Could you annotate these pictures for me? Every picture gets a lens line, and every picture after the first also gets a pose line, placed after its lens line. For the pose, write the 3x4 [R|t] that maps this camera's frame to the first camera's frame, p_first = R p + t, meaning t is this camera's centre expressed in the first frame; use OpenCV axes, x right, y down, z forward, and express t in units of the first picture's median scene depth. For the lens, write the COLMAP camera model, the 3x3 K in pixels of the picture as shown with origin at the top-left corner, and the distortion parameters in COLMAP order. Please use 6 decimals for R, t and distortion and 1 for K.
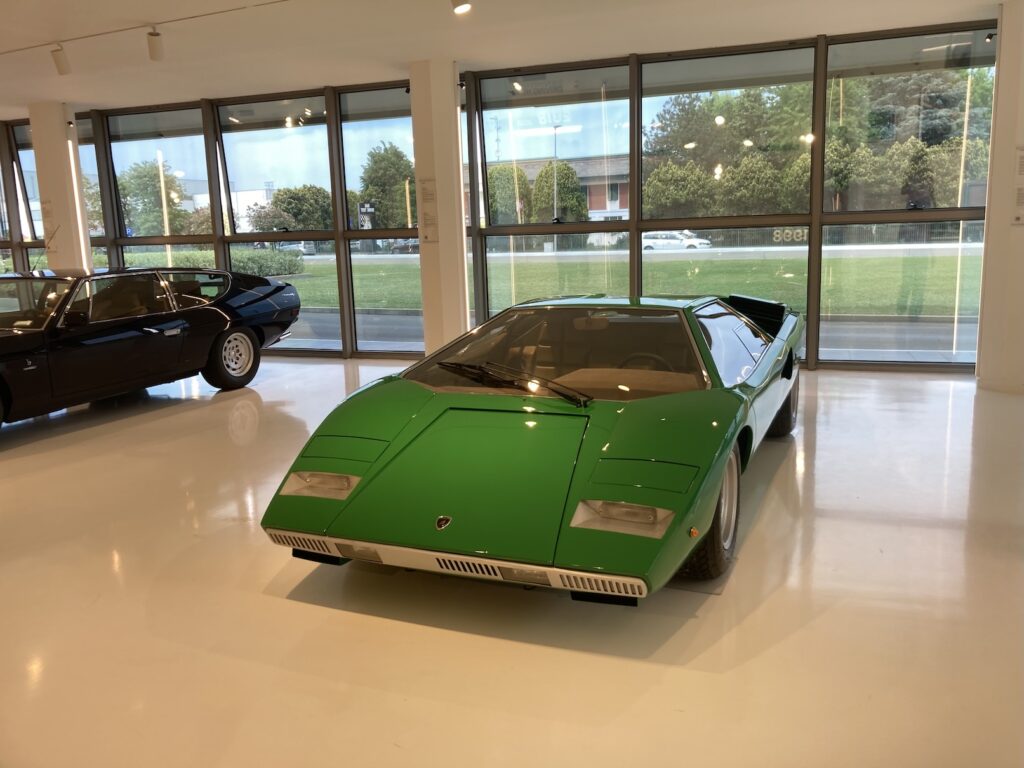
lens RADIAL K [[837.3, 0, 512.0], [0, 837.3, 384.0], [0, 0, 1]] dist [0.047821, -0.003859]
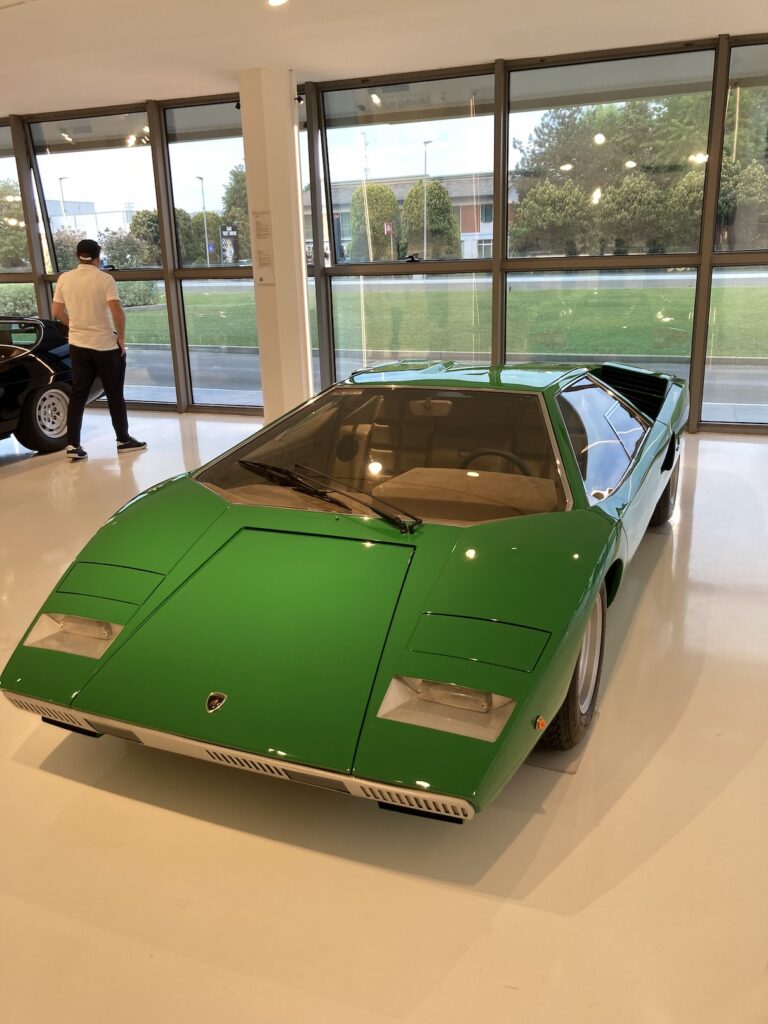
lens RADIAL K [[844.2, 0, 370.5], [0, 844.2, 511.1], [0, 0, 1]] dist [-0.003000, 0.069465]
pose [[0.999902, 0.003307, -0.013625, 0.025205], [-0.001717, 0.993351, 0.115112, -0.035248], [0.013915, -0.115077, 0.993259, 0.090892]]
